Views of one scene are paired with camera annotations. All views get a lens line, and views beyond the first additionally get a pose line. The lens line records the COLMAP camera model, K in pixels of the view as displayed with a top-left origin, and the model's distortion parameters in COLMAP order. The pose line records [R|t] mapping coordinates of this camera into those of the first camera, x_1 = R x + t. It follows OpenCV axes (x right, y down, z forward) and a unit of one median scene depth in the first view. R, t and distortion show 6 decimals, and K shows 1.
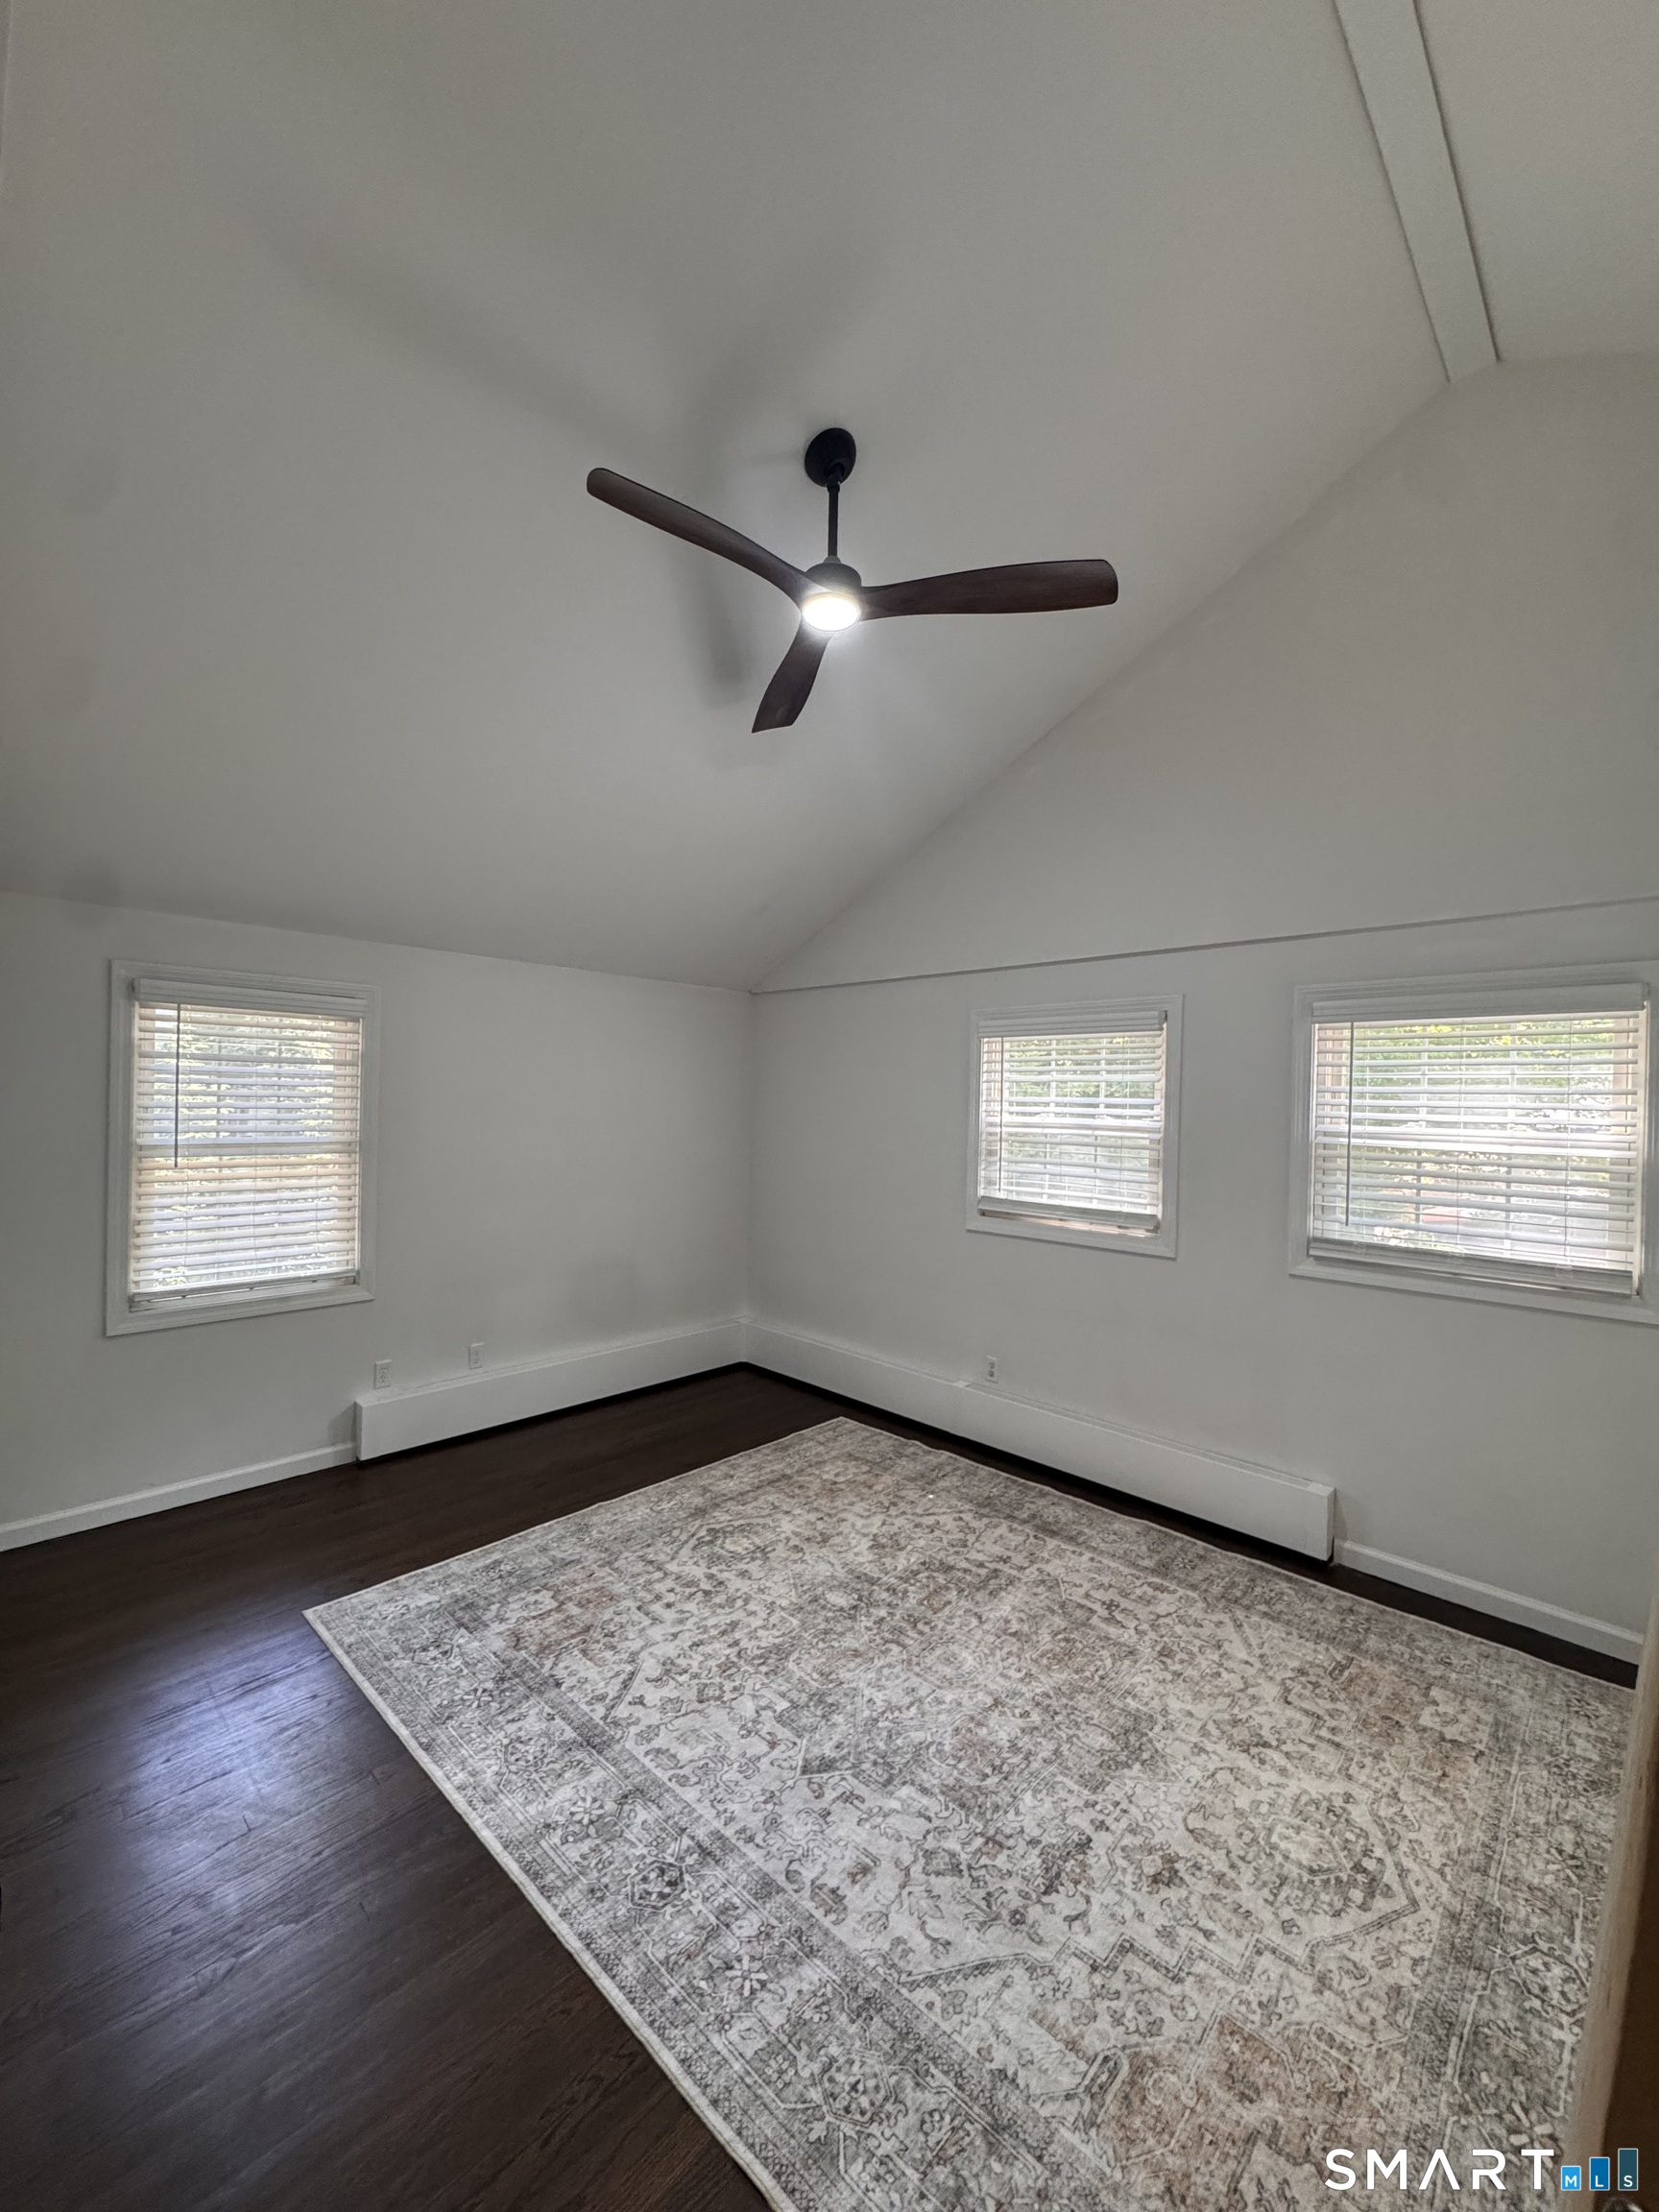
lens RADIAL K [[881.0, 0, 825.0], [0, 881.0, 1110.6], [0, 0, 1]] dist [-0.003075, -0.000369]
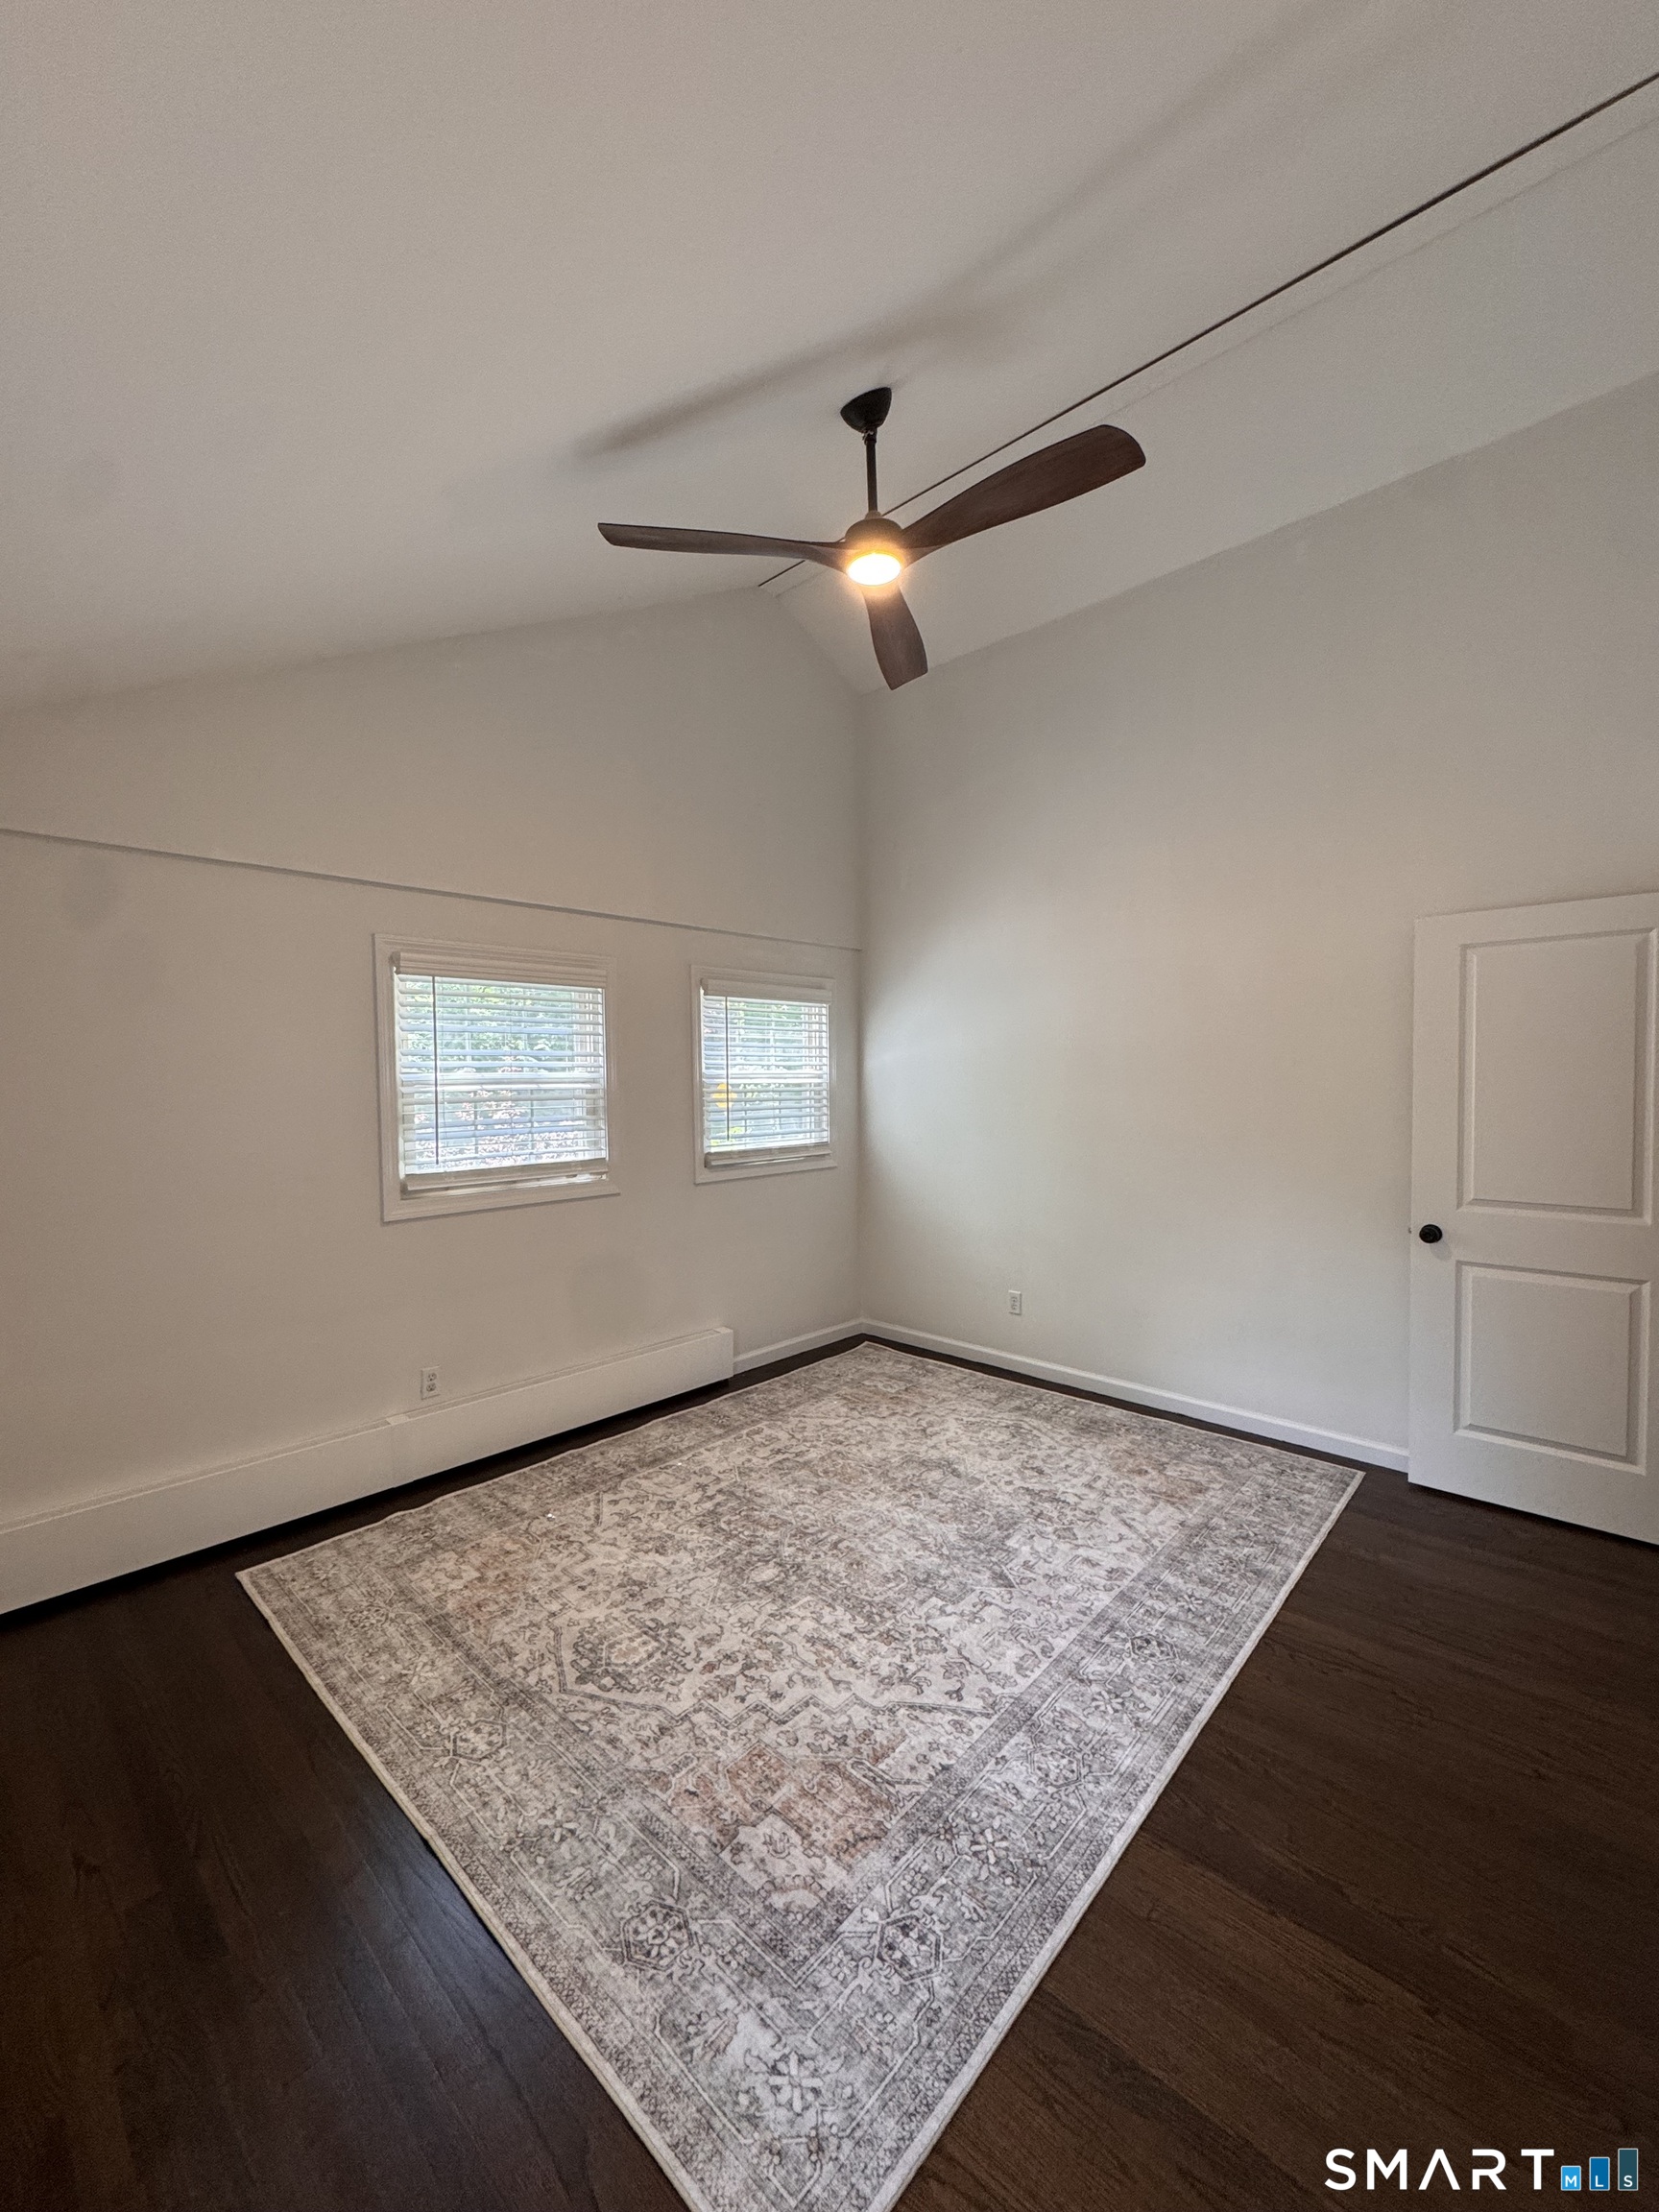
lens RADIAL K [[881.0, 0, 825.1], [0, 881.0, 1104.8], [0, 0, 1]] dist [-0.003075, -0.000369]
pose [[-0.012106, -0.054657, 0.998432, -0.887209], [0.019303, 0.998306, 0.054884, -0.002653], [-0.999740, 0.019937, -0.011030, 0.912706]]
